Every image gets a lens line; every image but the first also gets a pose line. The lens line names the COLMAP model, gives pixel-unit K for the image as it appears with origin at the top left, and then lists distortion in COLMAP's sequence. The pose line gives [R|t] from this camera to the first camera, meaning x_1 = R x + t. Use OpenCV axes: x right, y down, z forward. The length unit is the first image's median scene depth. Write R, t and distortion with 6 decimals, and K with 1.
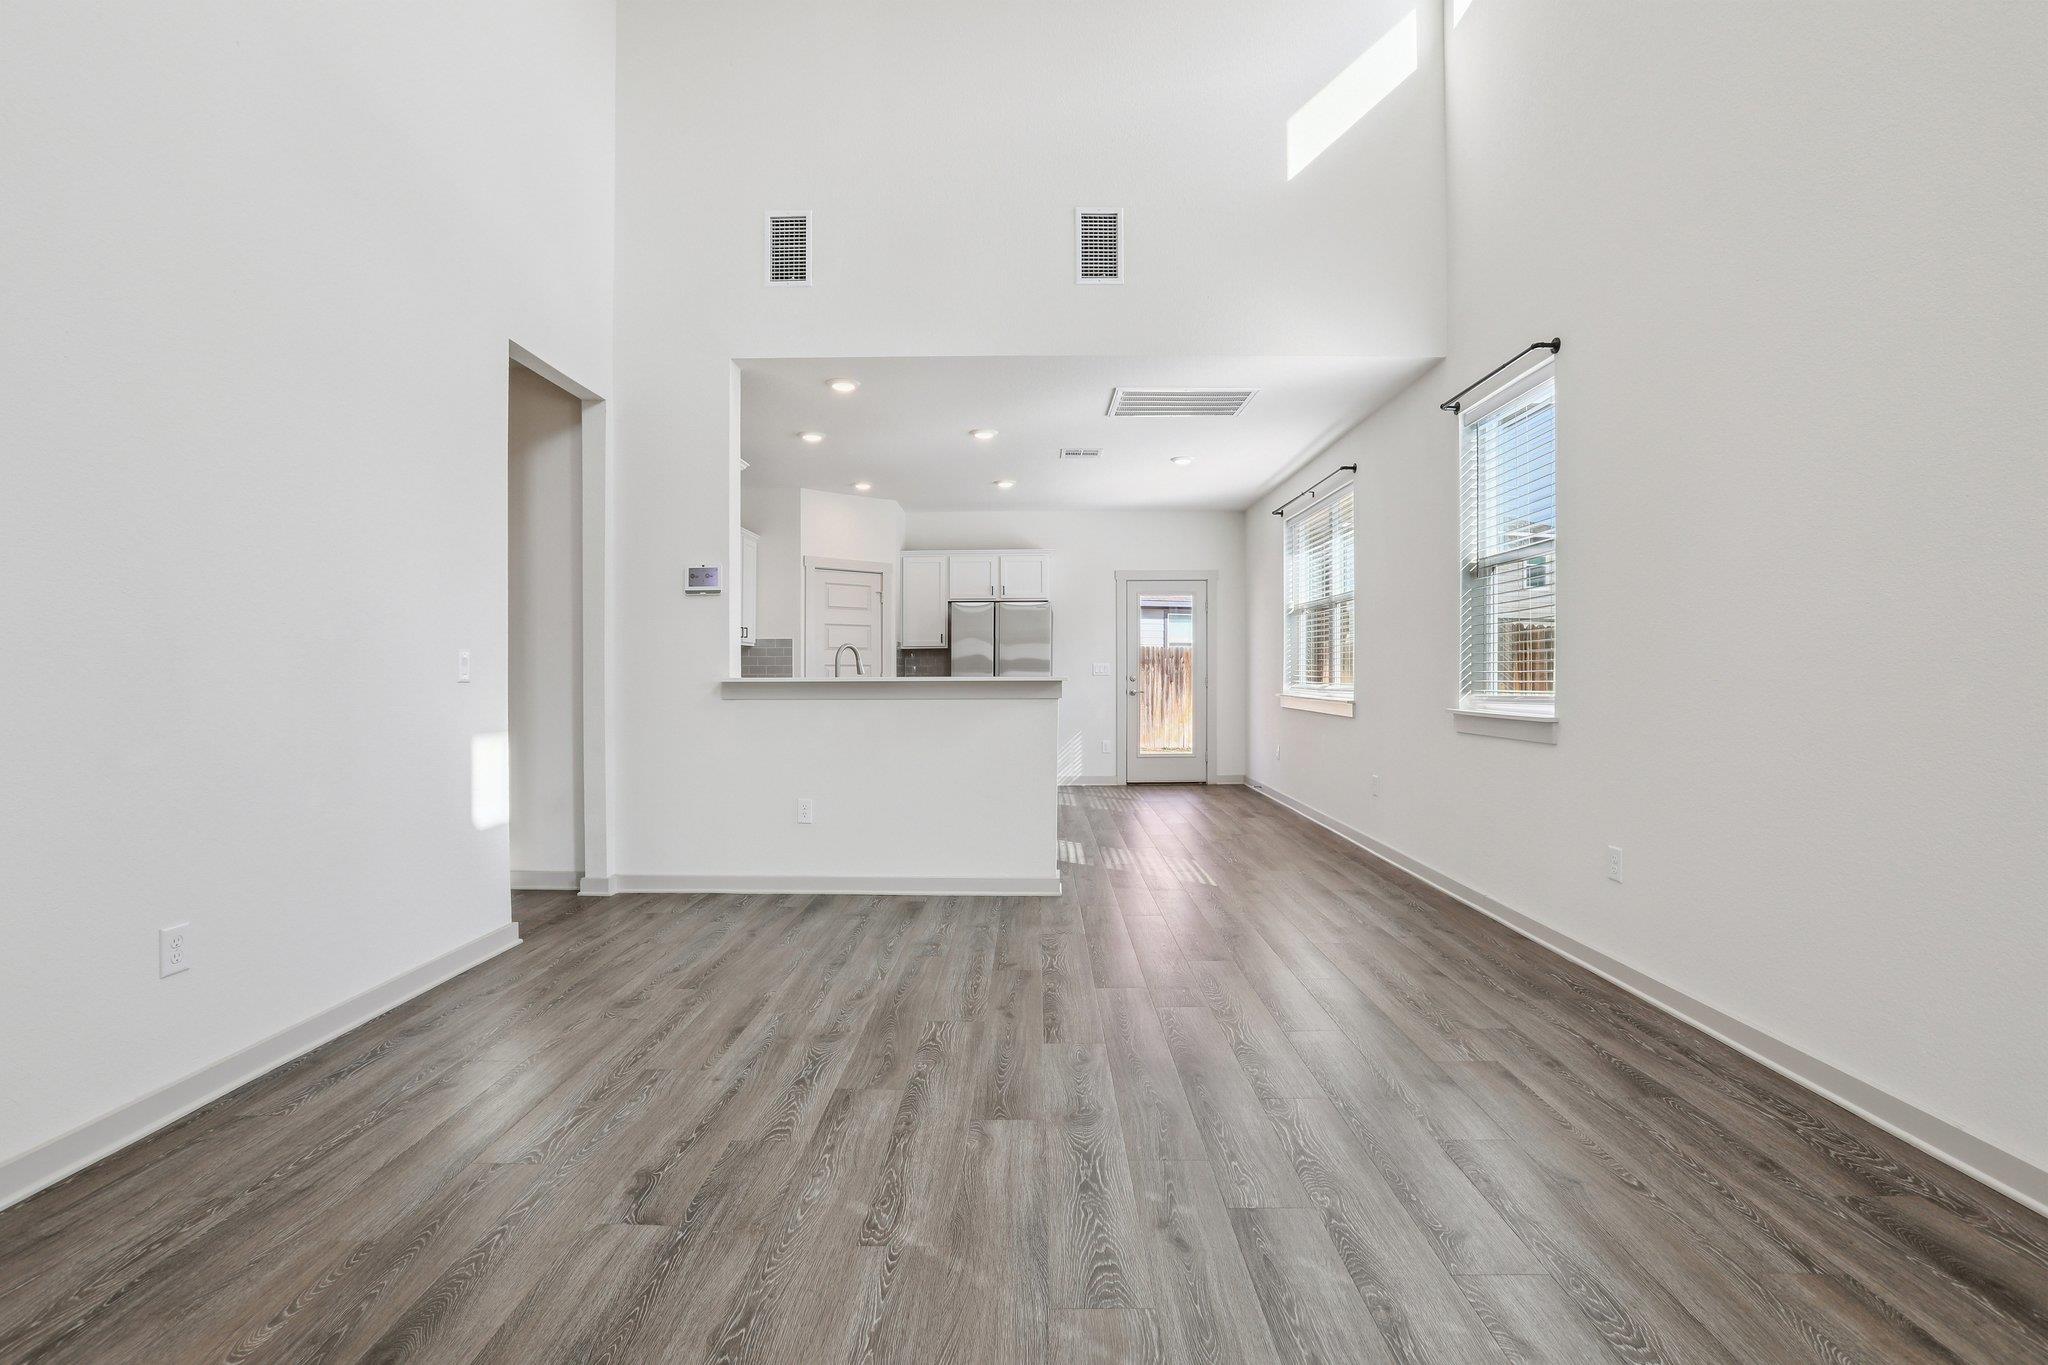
lens RADIAL K [[942.0, 0, 1018.8], [0, 942.0, 676.7], [0, 0, 1]] dist [-0.056870, 0.025049]
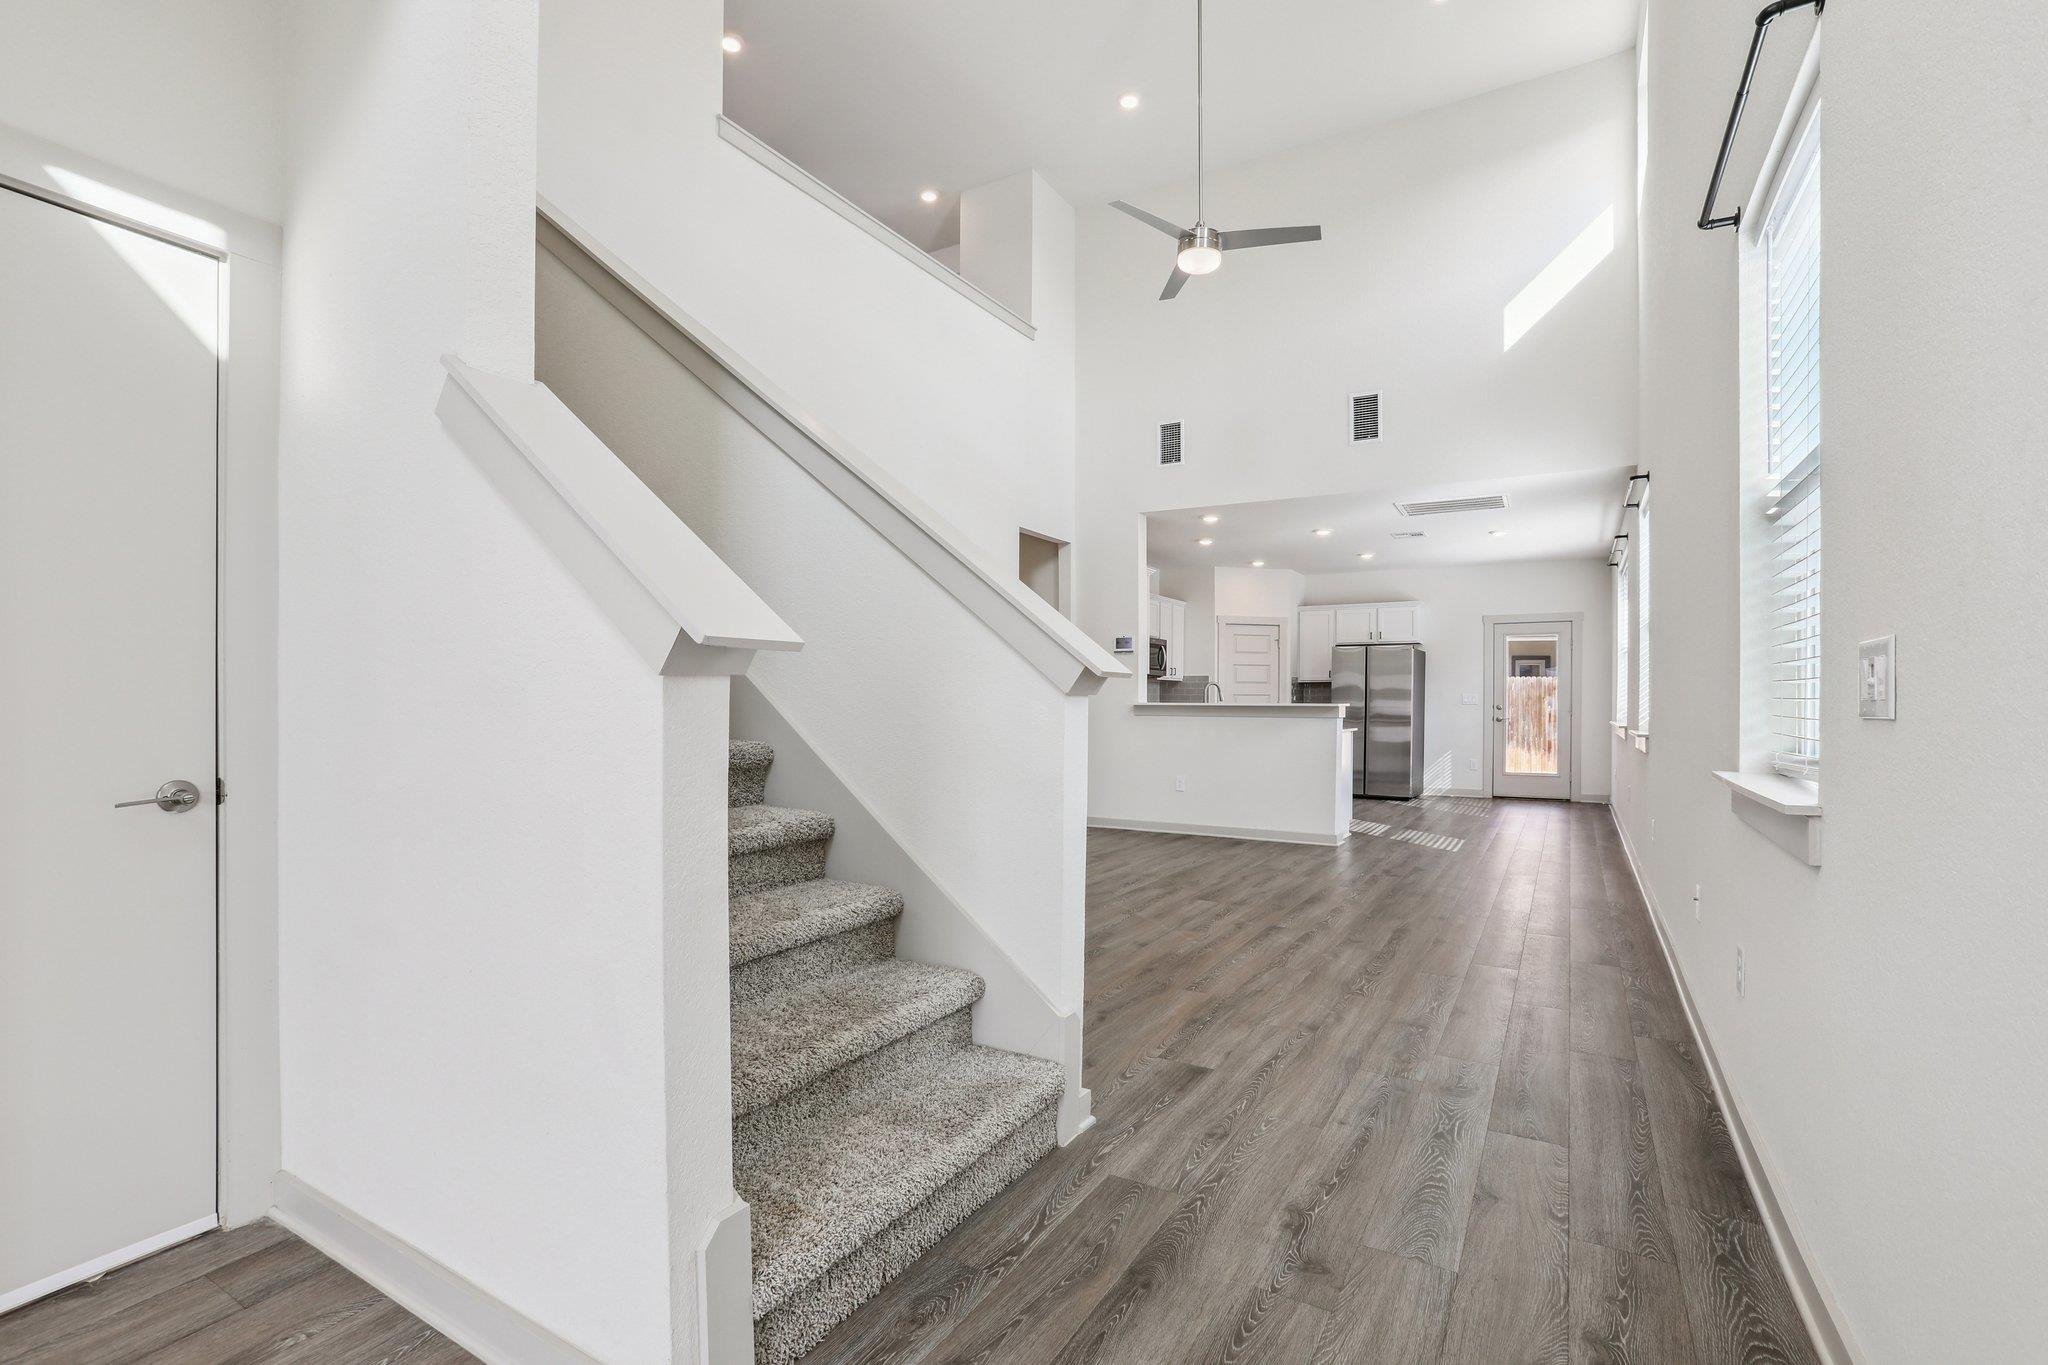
lens RADIAL K [[942.0, 0, 1031.8], [0, 942.0, 701.4], [0, 0, 1]] dist [-0.056870, 0.025049]
pose [[0.872622, 0.008366, -0.488324, 0.460281], [-0.010450, 0.999944, -0.001543, 0.006244], [0.488284, 0.006450, 0.872661, -0.746826]]
